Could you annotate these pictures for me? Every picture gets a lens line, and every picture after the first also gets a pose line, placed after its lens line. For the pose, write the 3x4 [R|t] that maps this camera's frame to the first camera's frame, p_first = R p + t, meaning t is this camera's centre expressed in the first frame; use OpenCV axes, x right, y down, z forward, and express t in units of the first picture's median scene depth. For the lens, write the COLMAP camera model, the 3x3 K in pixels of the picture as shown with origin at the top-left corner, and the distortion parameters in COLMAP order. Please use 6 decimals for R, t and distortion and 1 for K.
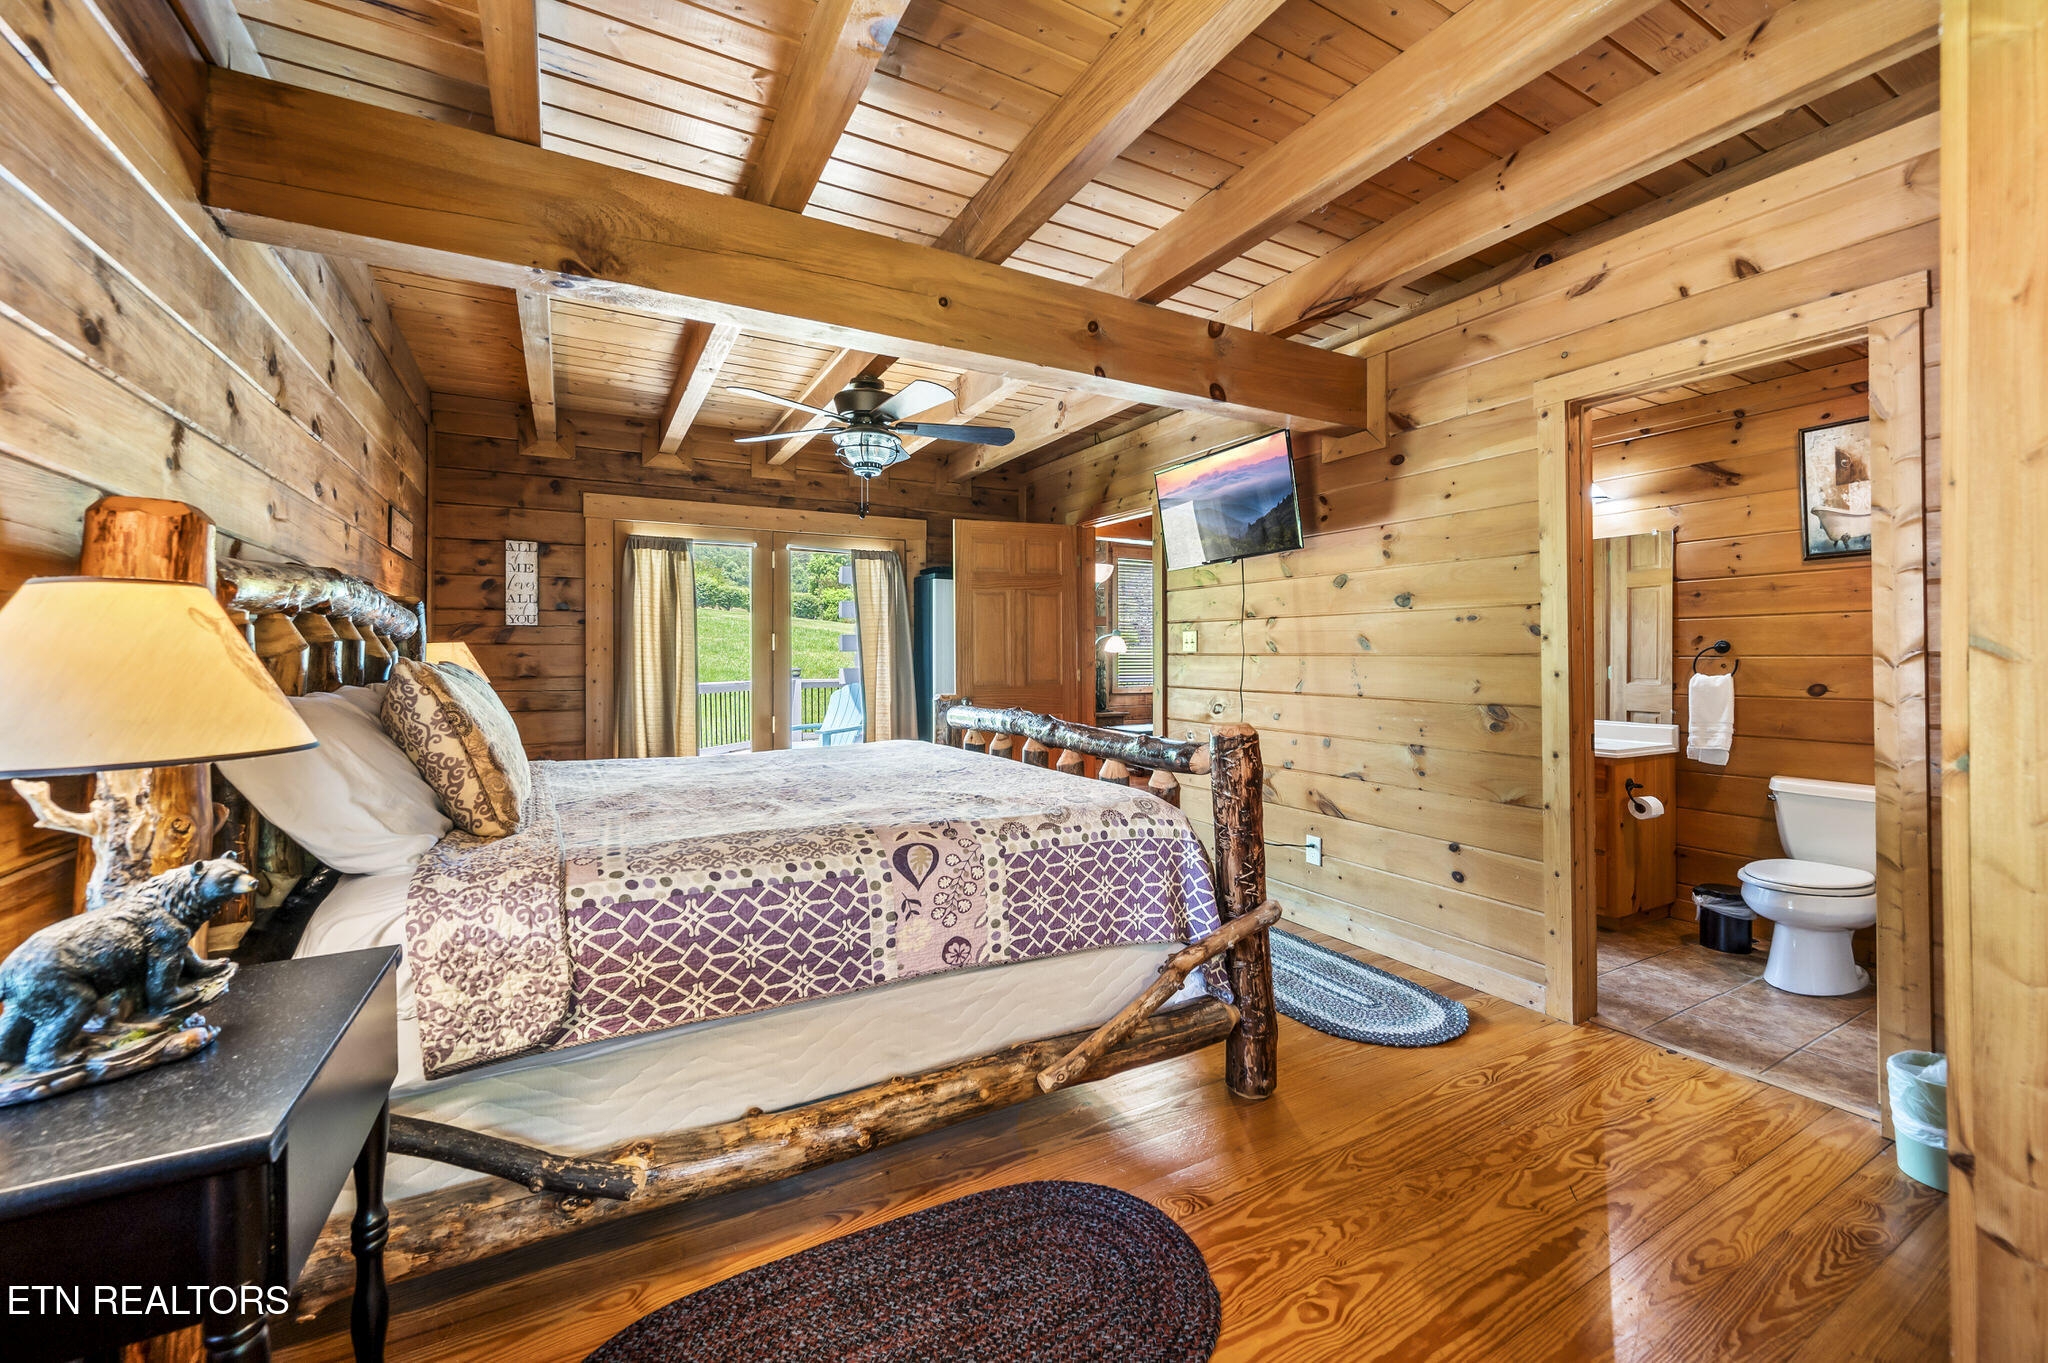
lens RADIAL K [[817.1, 0, 1014.2], [0, 817.1, 667.3], [0, 0, 1]] dist [-0.001105, 0.000257]
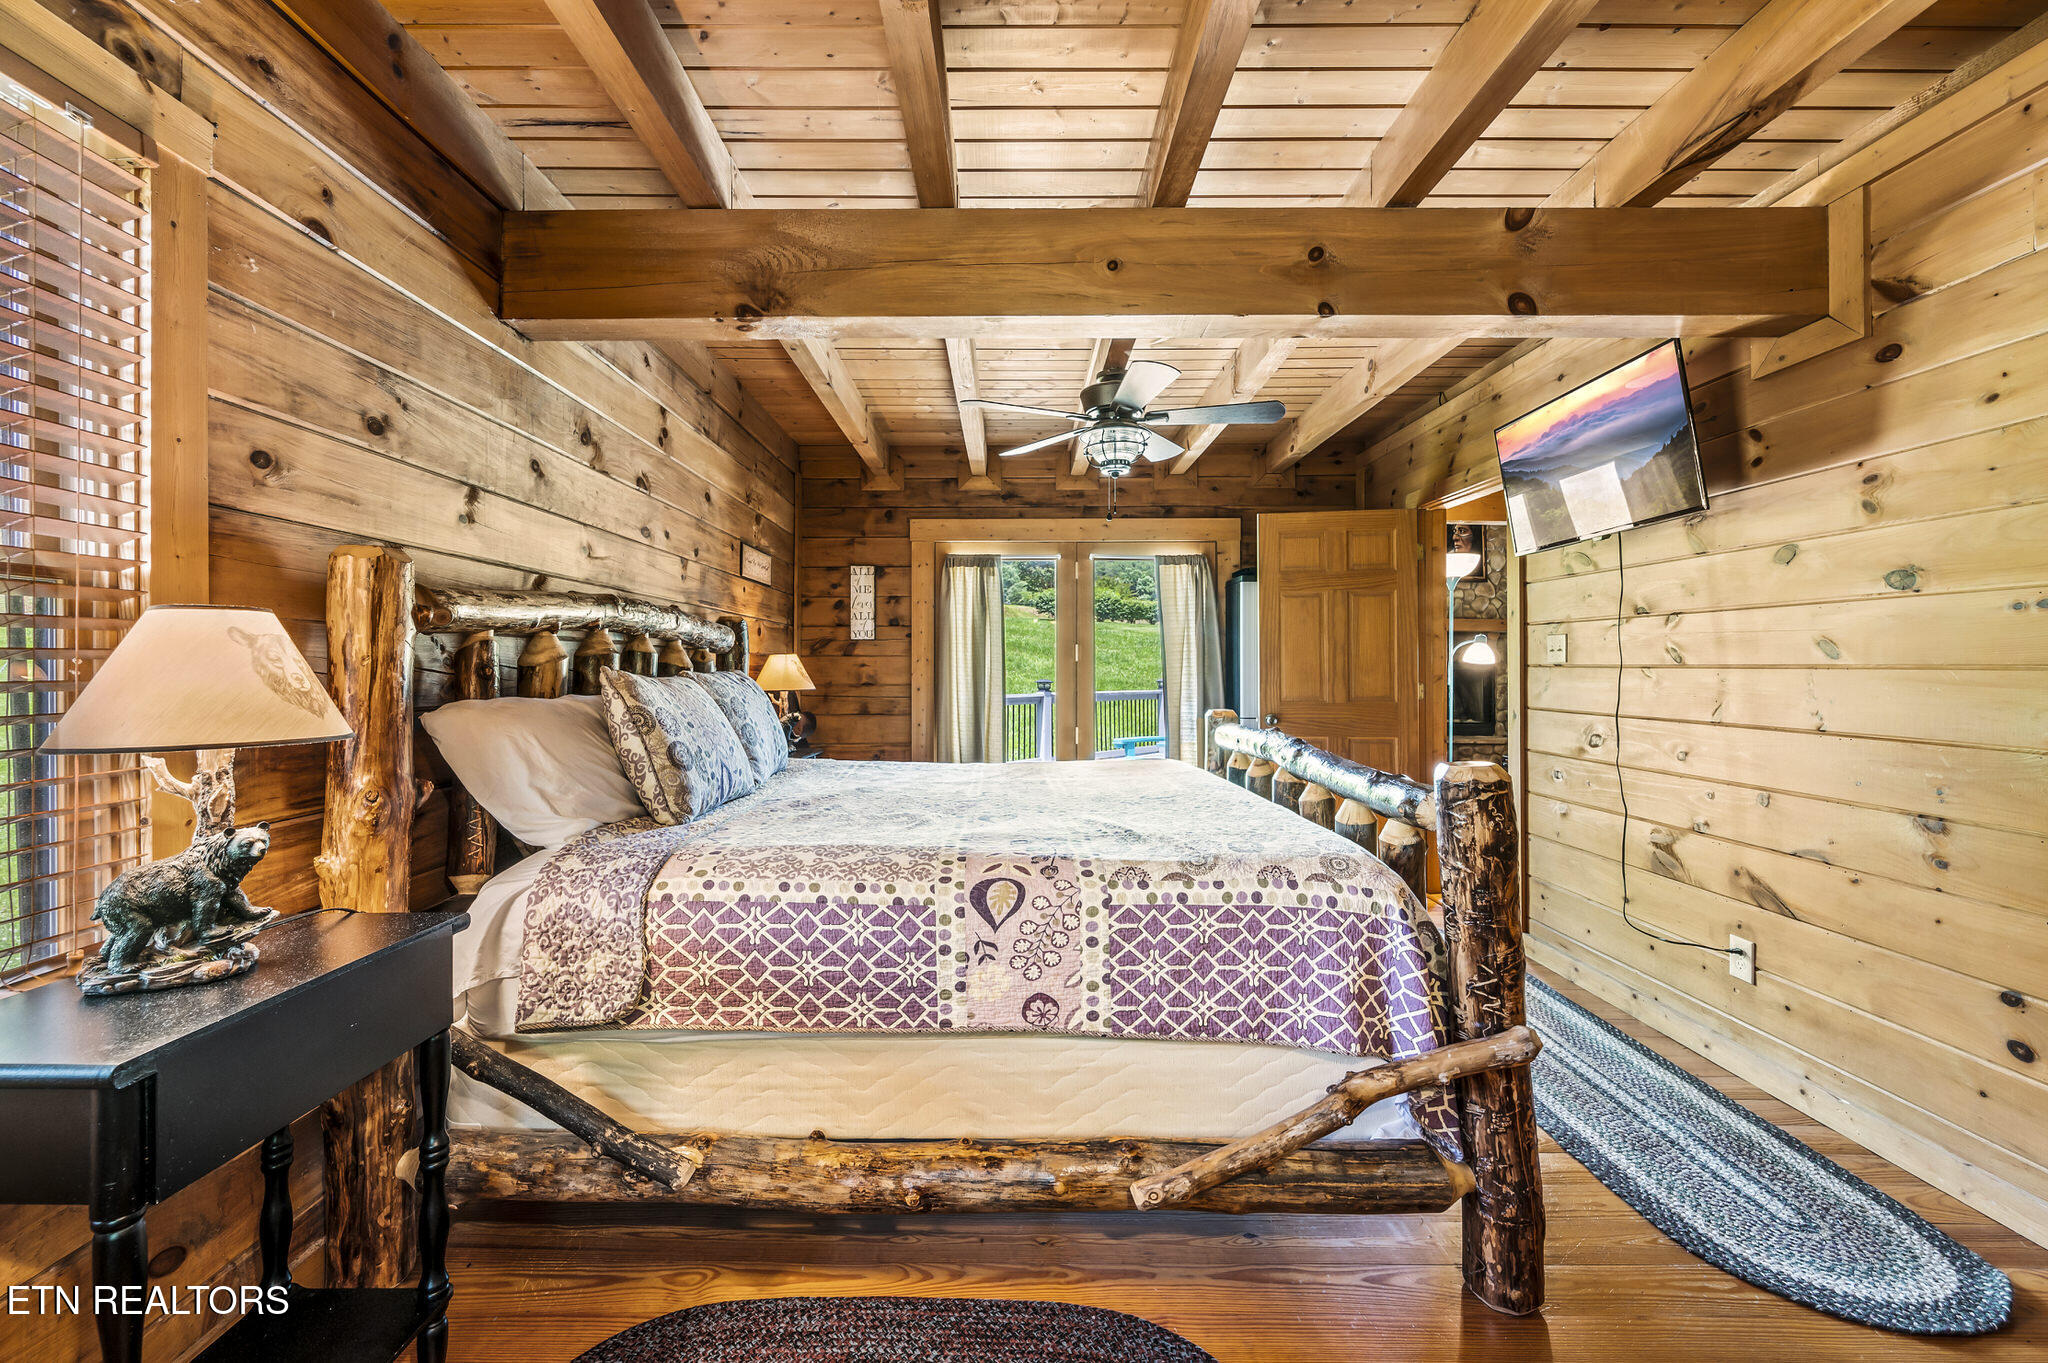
lens RADIAL K [[817.1, 0, 1021.3], [0, 817.1, 670.8], [0, 0, 1]] dist [-0.001105, 0.000257]
pose [[0.874225, 0.005158, -0.485494, 0.270143], [-0.009640, 0.999931, -0.006736, -0.002819], [0.485426, 0.010569, 0.874214, 0.194756]]
